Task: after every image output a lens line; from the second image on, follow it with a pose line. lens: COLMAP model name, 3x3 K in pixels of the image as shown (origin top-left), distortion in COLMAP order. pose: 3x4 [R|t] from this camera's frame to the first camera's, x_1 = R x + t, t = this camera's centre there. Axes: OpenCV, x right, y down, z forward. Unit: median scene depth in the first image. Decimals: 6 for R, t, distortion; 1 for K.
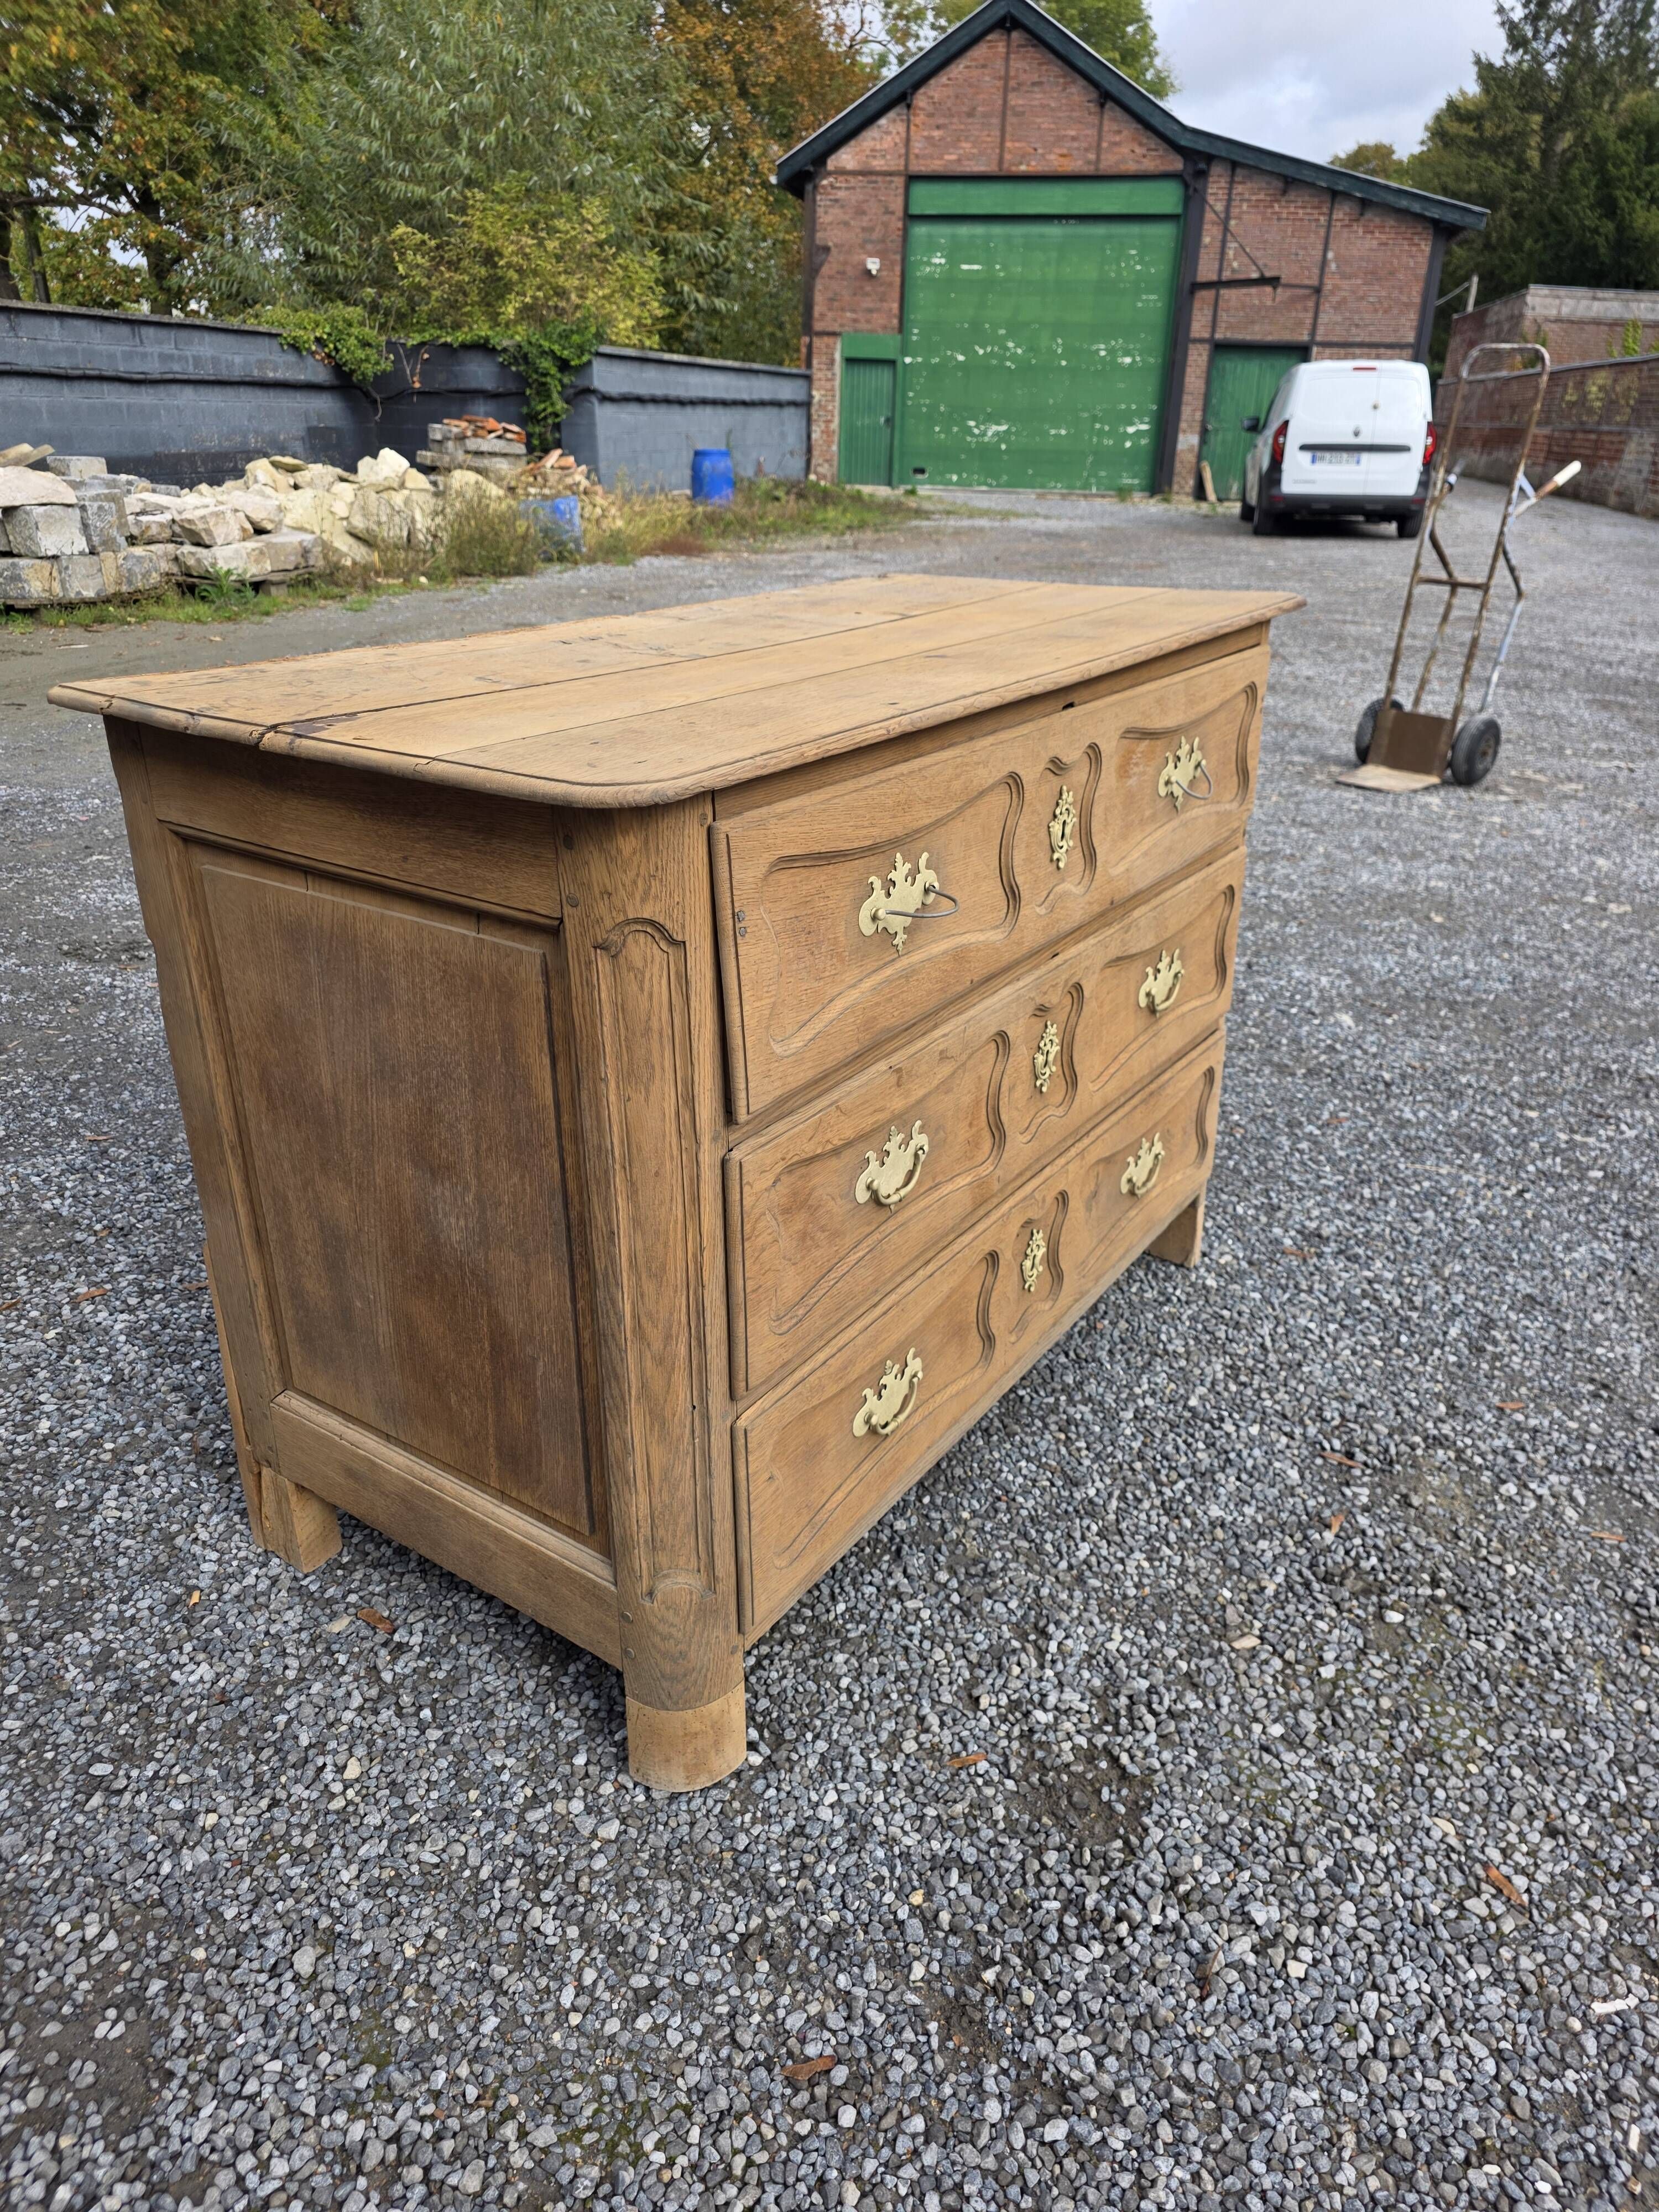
lens RADIAL K [[1484.7, 0, 843.9], [0, 1484.7, 1075.5], [0, 0, 1]] dist [0.043026, -0.037596]
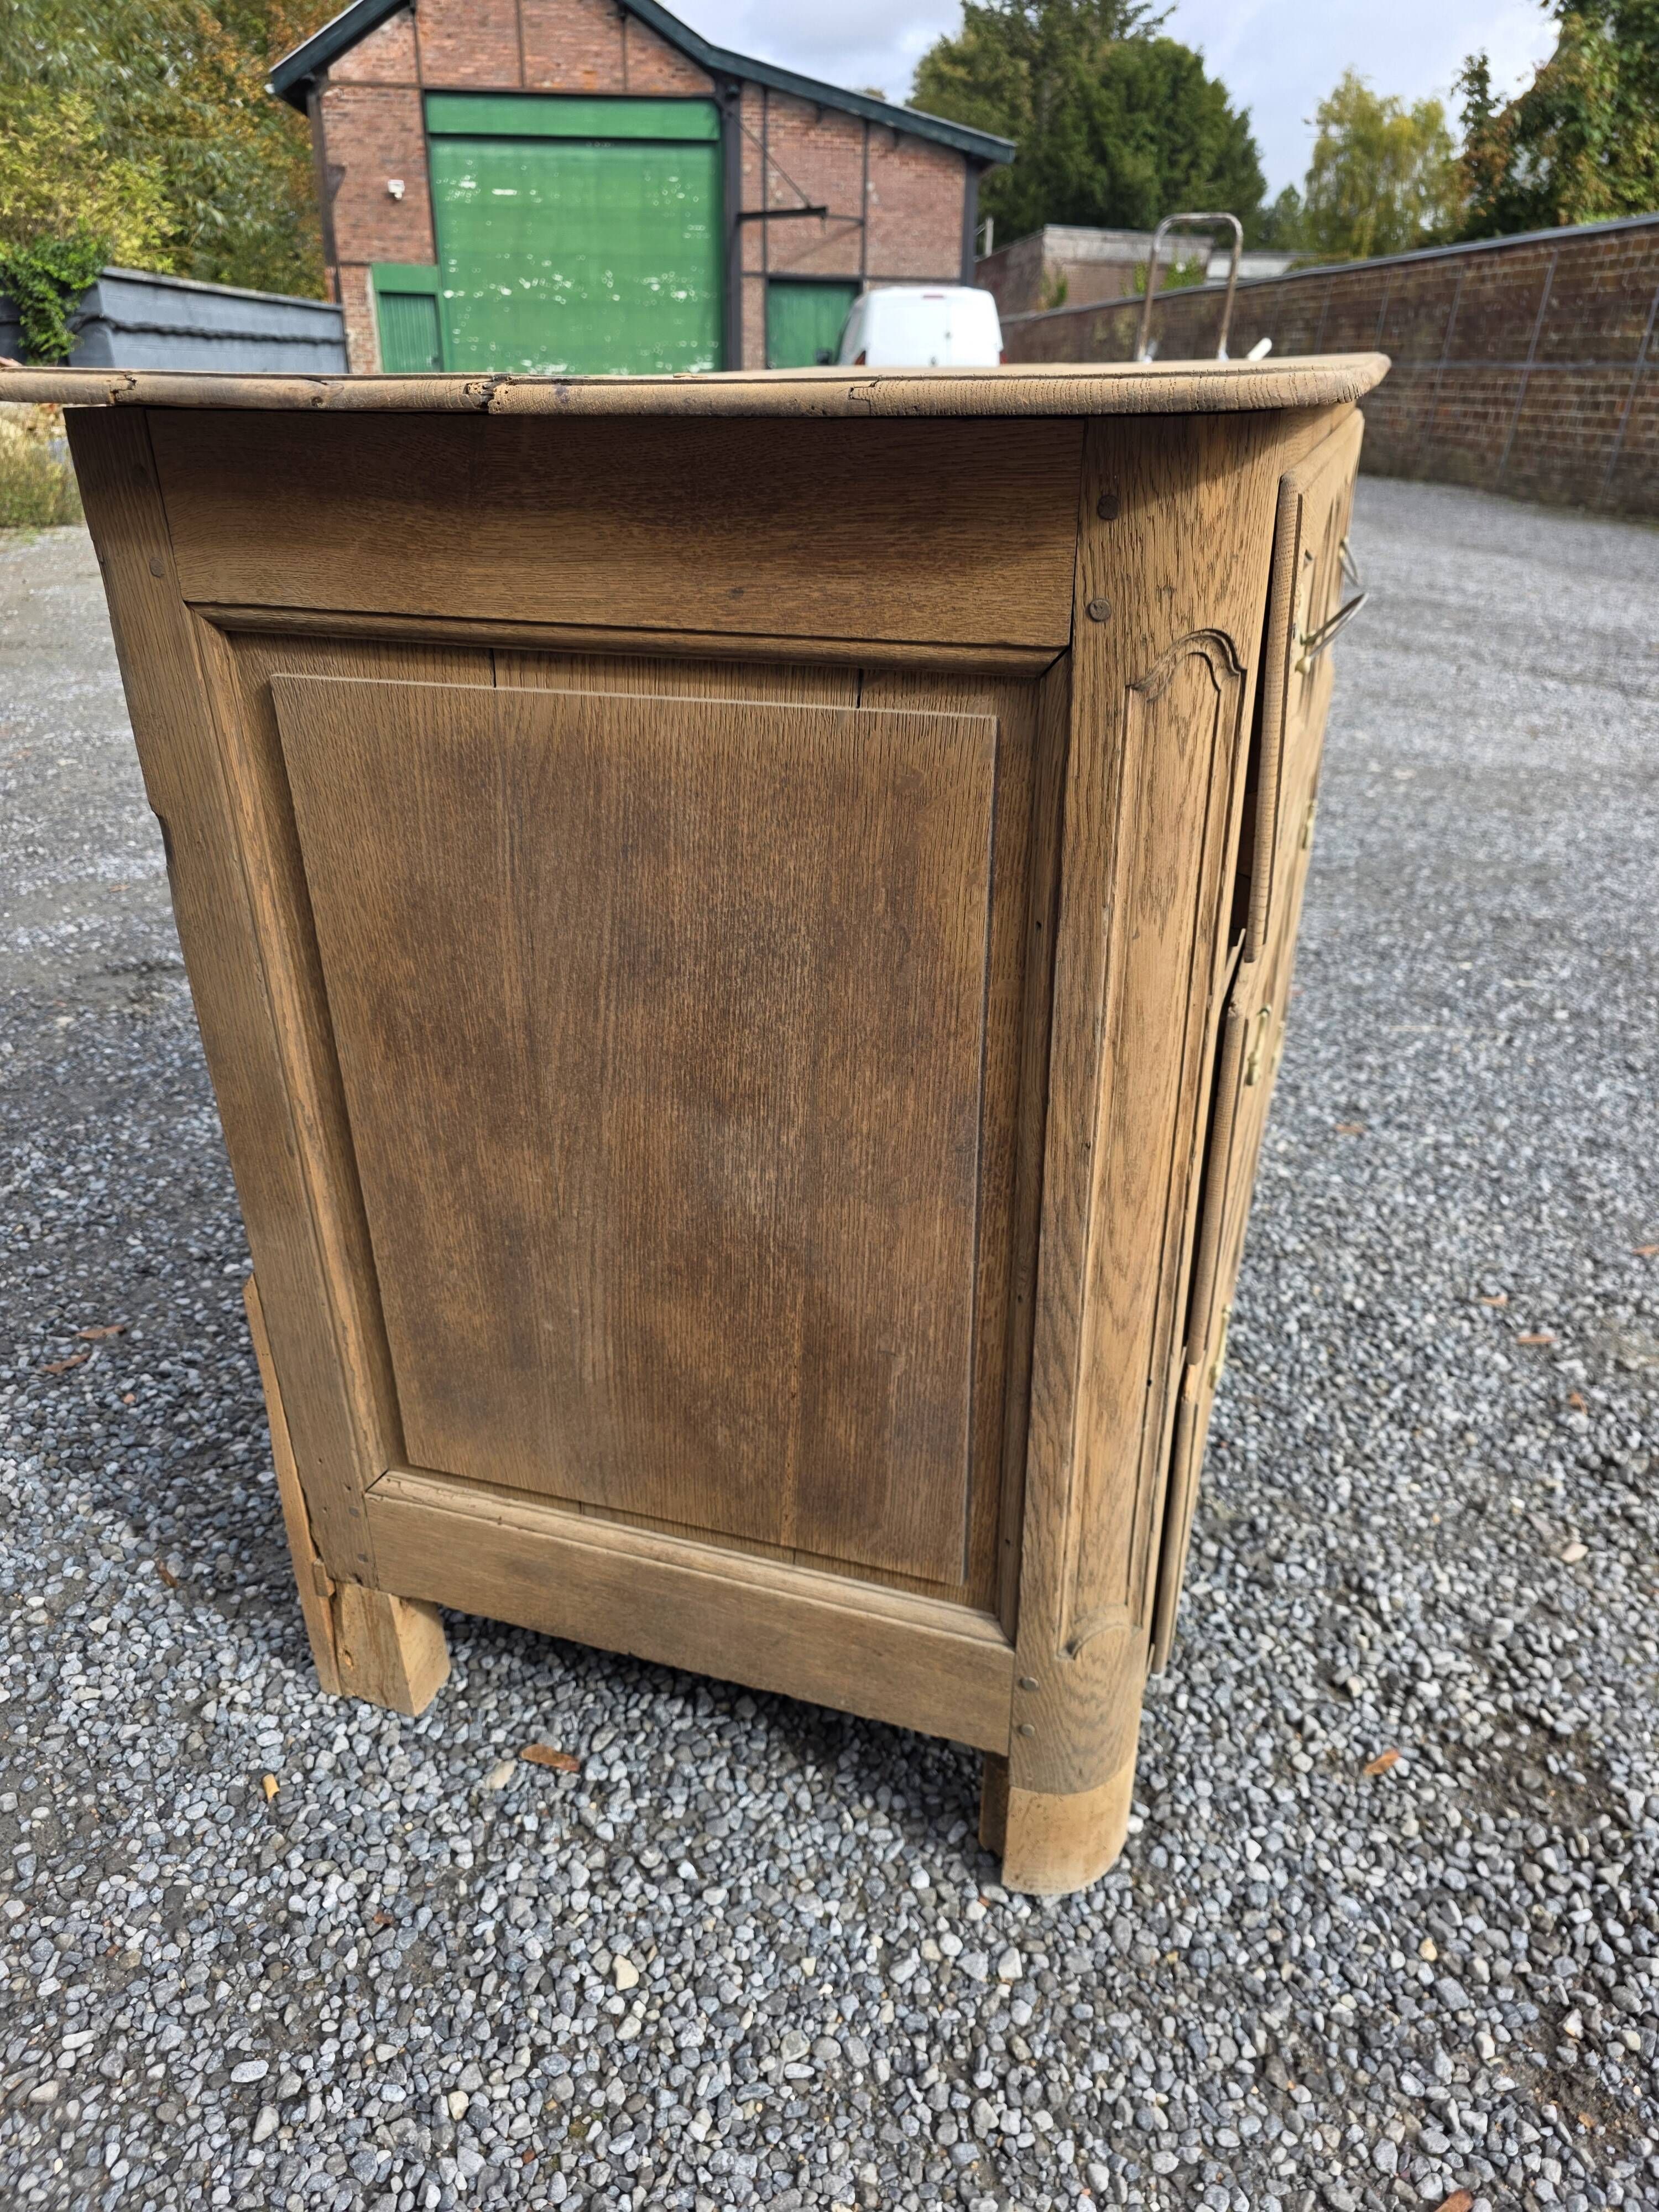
lens RADIAL K [[1493.8, 0, 827.3], [0, 1493.8, 1131.5], [0, 0, 1]] dist [0.026823, -0.021231]
pose [[0.962996, -0.131714, 0.235140, -0.340213], [0.118748, 0.990556, 0.068543, 0.030688], [-0.241947, -0.038084, 0.969542, 0.294940]]
